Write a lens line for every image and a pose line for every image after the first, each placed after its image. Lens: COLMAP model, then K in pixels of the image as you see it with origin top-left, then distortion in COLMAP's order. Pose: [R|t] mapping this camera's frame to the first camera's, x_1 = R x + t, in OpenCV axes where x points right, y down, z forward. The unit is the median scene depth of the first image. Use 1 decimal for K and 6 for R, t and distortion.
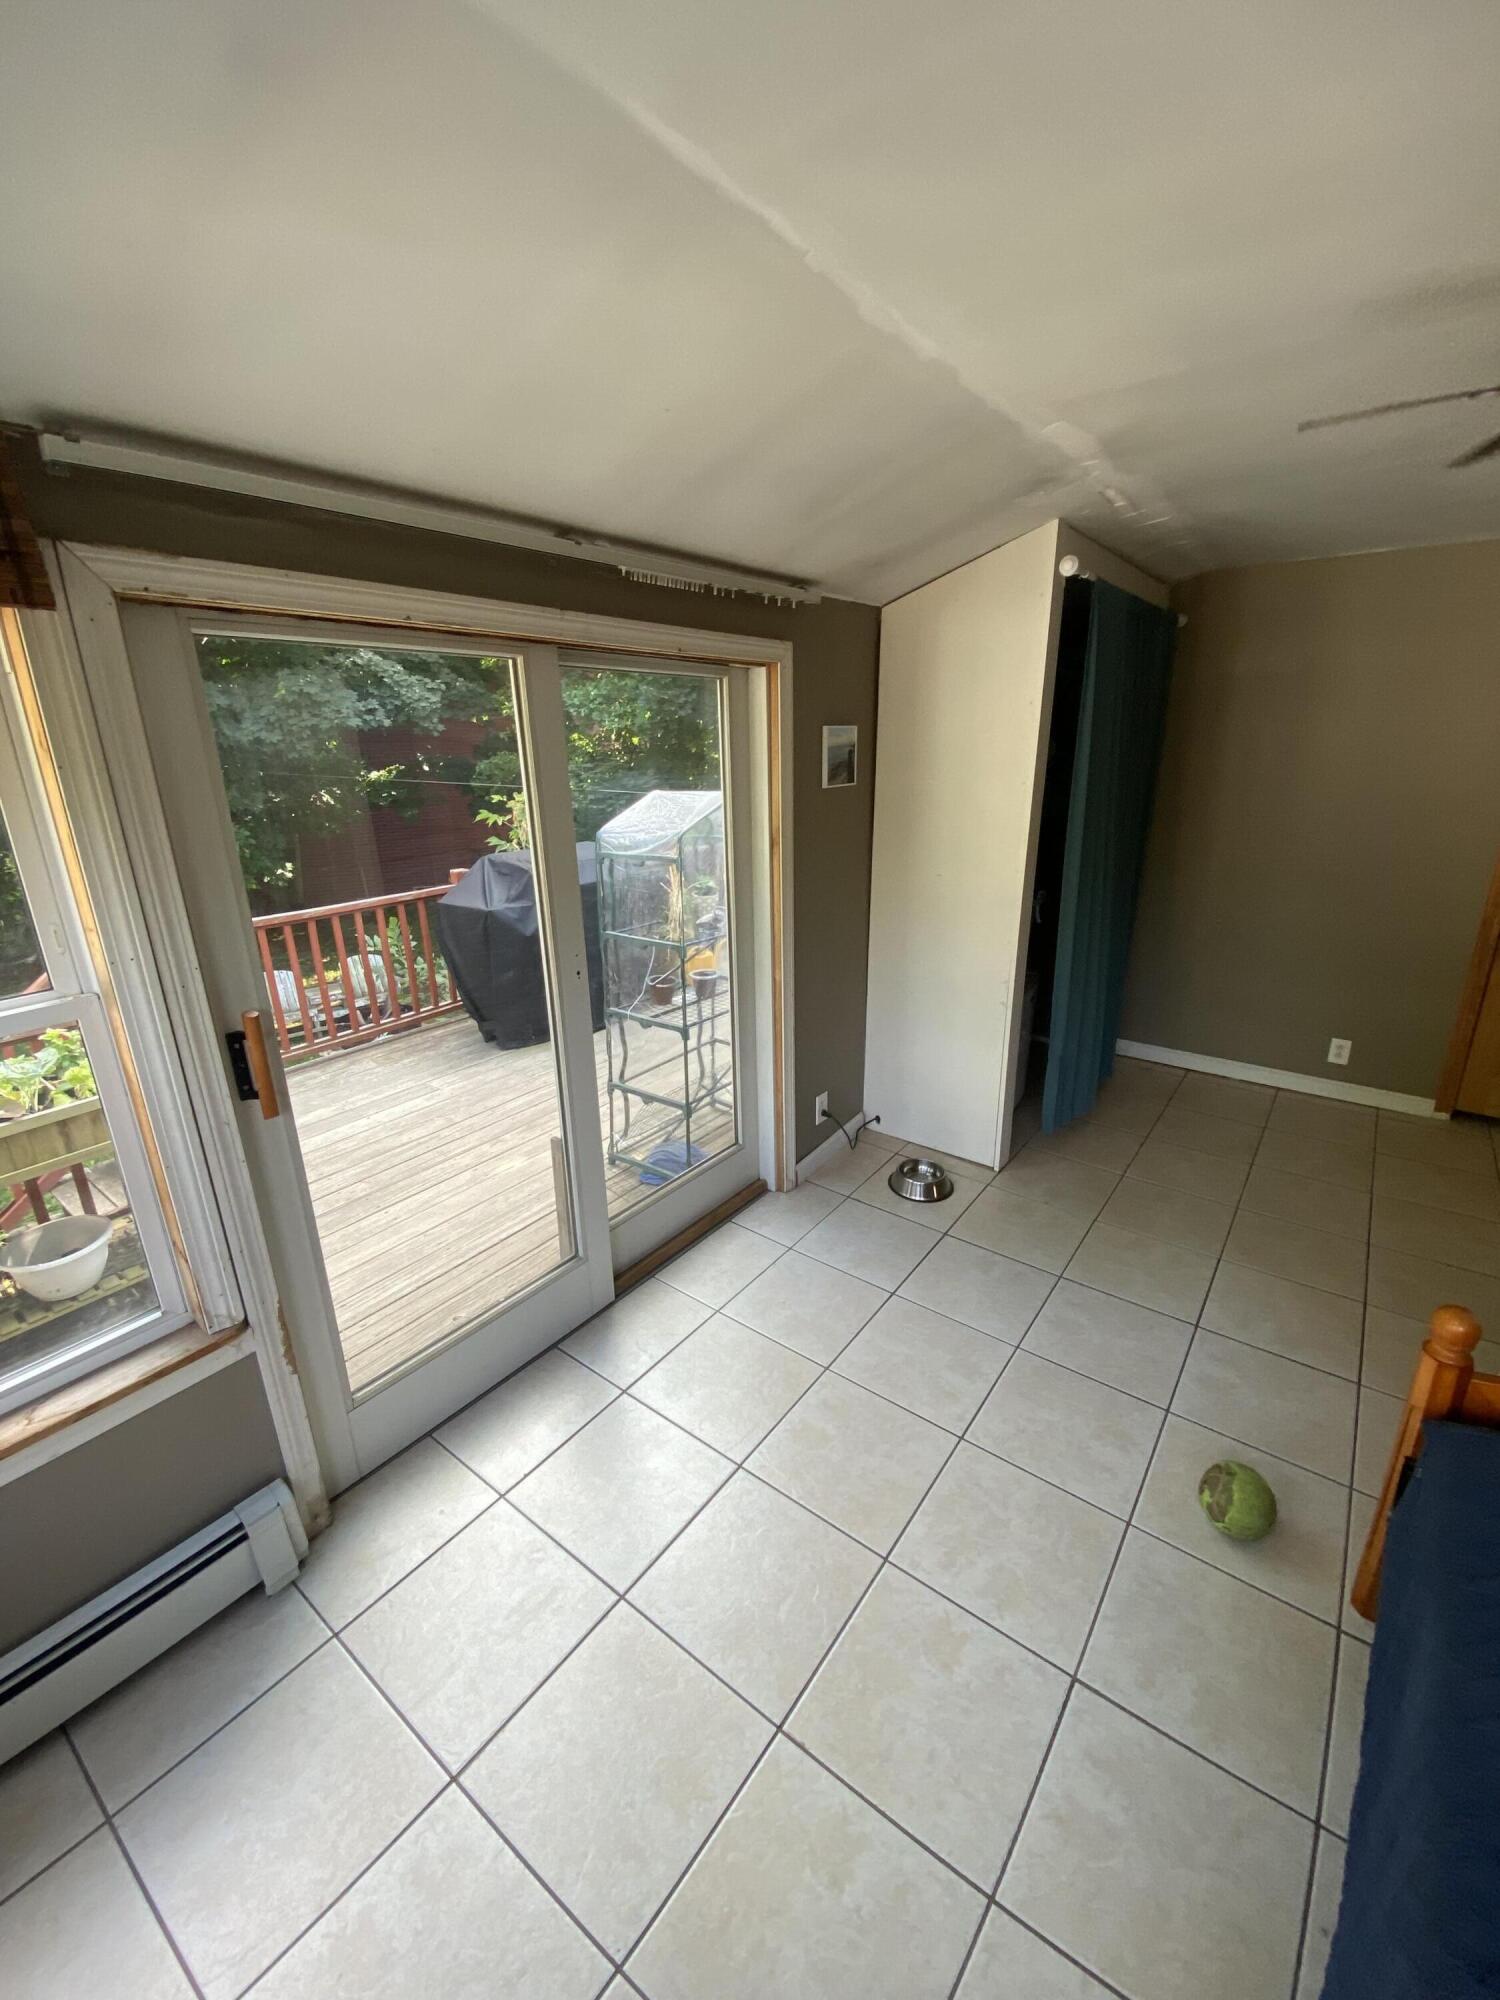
lens RADIAL K [[810.4, 0, 753.7], [0, 810.4, 999.5], [0, 0, 1]] dist [0.045137, -0.033387]
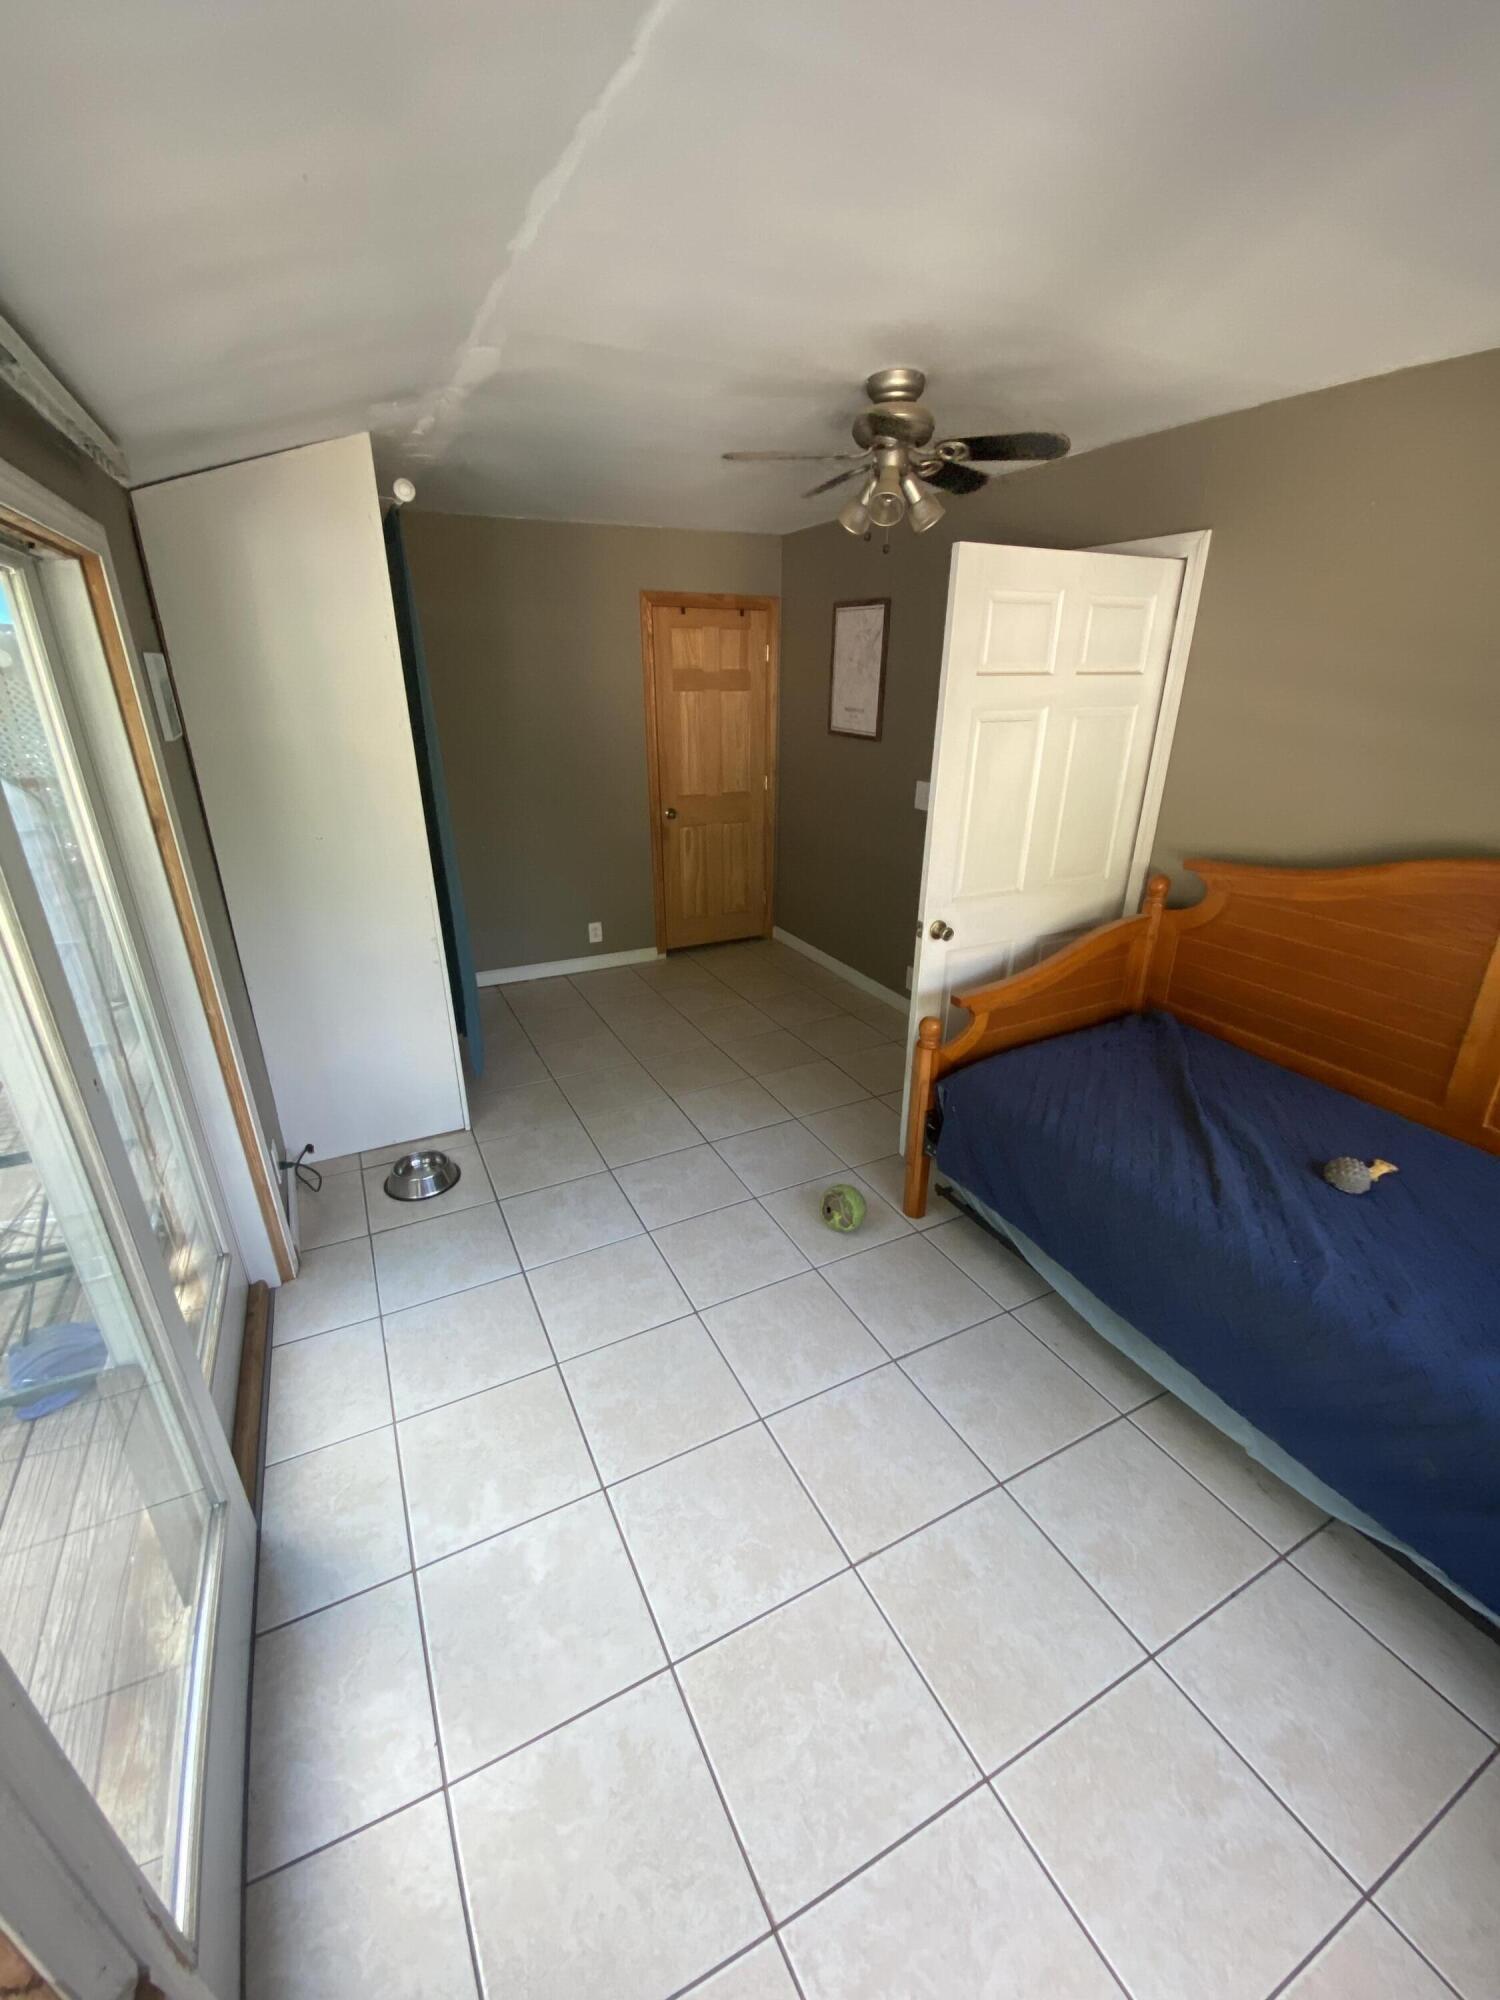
lens RADIAL K [[810.4, 0, 753.7], [0, 810.4, 999.5], [0, 0, 1]] dist [0.045137, -0.033387]
pose [[0.439694, -0.324136, 0.837618, -0.336008], [0.271204, 0.936989, 0.220226, -0.062258], [-0.856223, 0.130334, 0.499896, 0.205384]]
